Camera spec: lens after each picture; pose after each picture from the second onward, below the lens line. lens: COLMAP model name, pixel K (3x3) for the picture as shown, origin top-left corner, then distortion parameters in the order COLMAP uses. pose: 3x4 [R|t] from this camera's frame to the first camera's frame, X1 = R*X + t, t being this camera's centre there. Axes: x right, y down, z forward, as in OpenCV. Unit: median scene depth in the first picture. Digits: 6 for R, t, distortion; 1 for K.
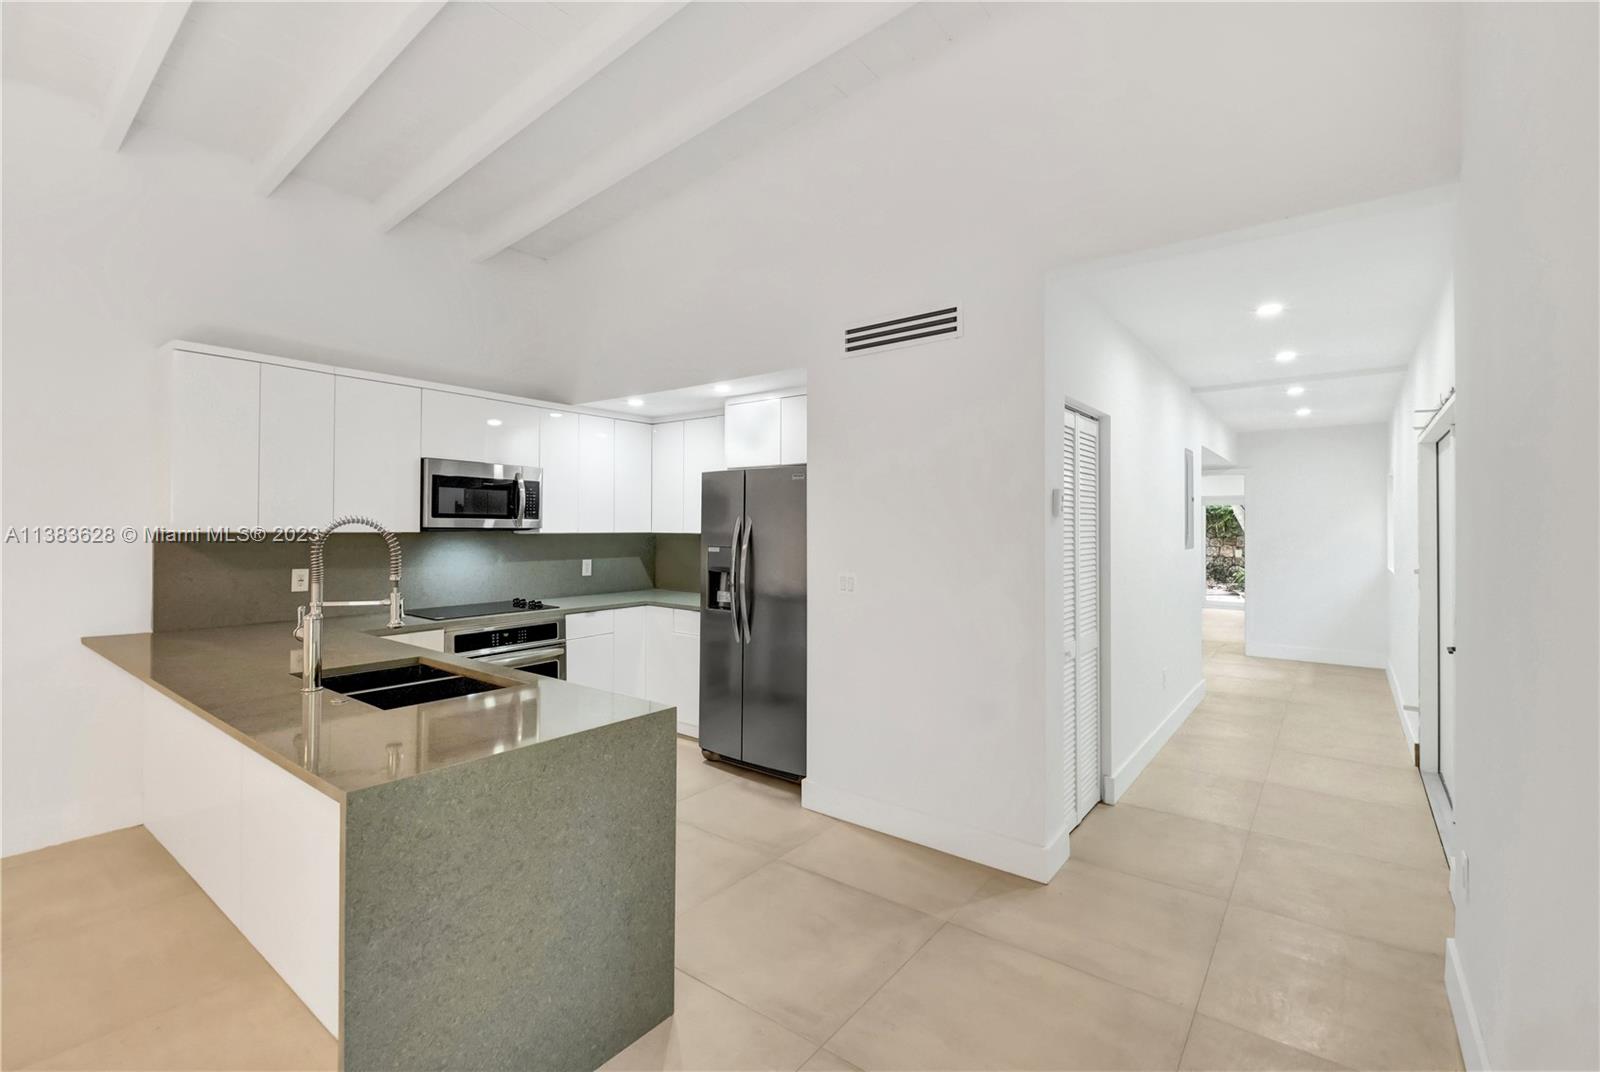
lens RADIAL K [[674.7, 0, 800.0], [0, 674.7, 536.0], [0, 0, 1]] dist [0.000797, -0.000004]
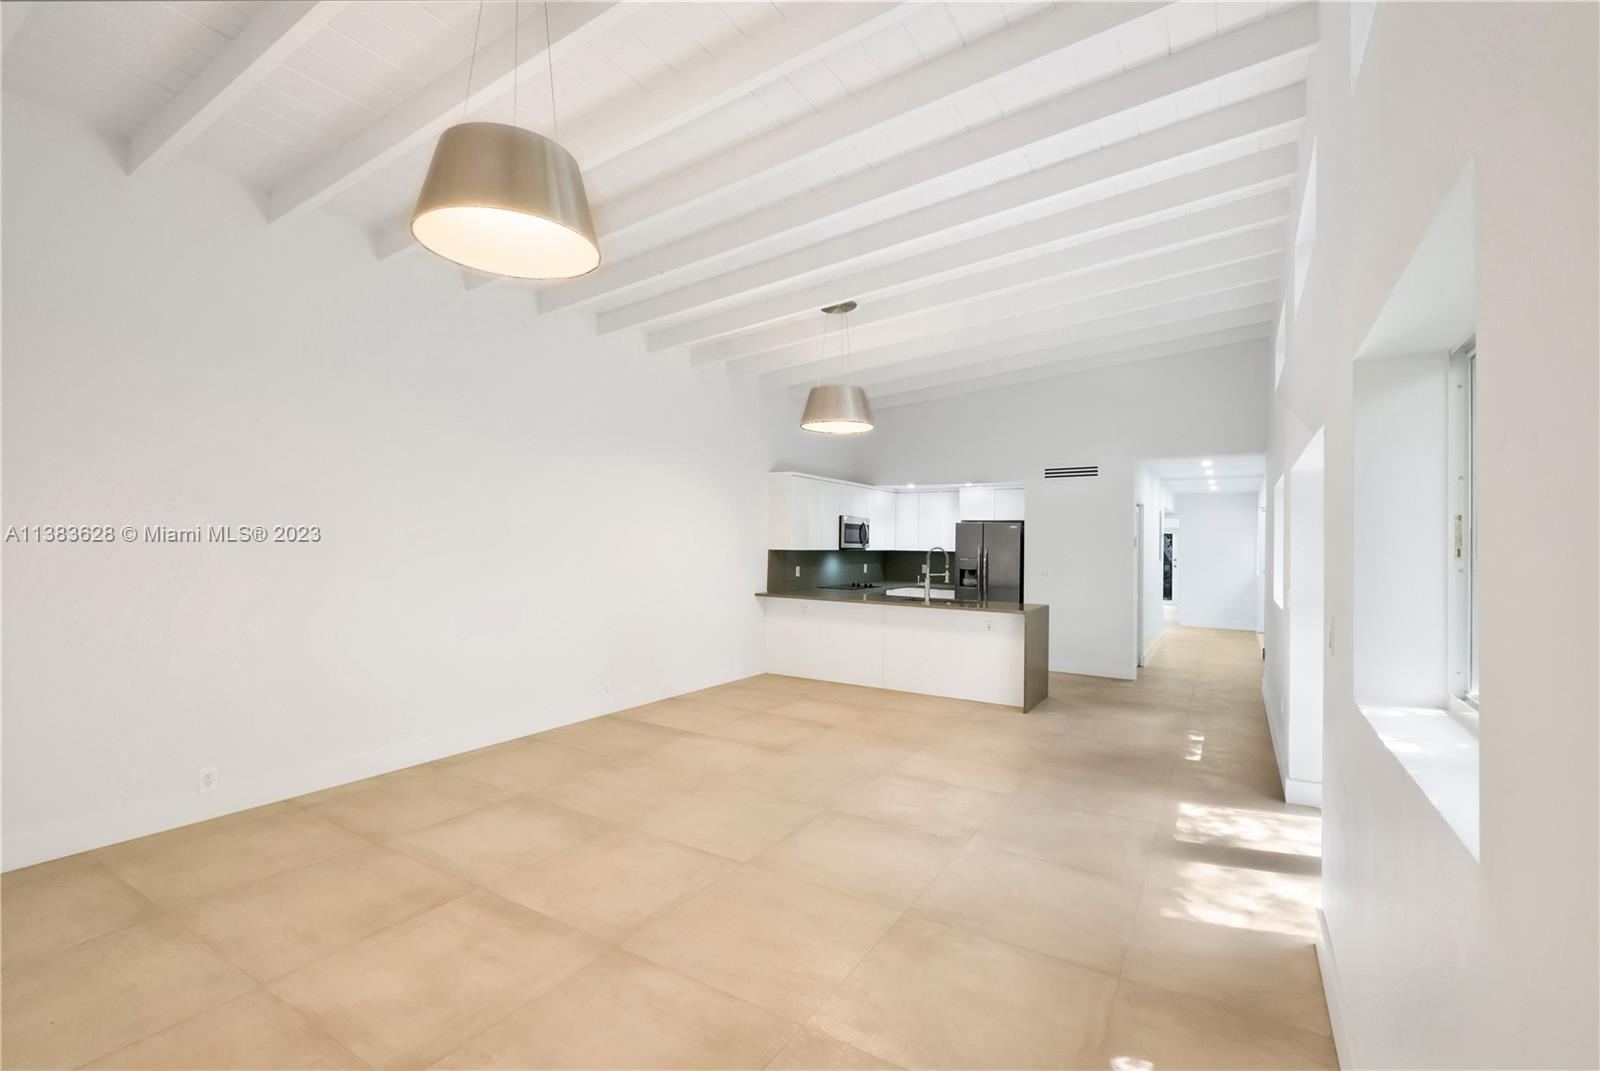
lens RADIAL K [[709.6, 0, 800.0], [0, 709.6, 535.5], [0, 0, 1]] dist [0.012545, 0.000140]
pose [[0.991332, 0.010089, 0.130996, -0.975730], [-0.007126, 0.999708, -0.023074, 0.000839], [-0.131191, 0.021940, 0.991114, -1.217068]]
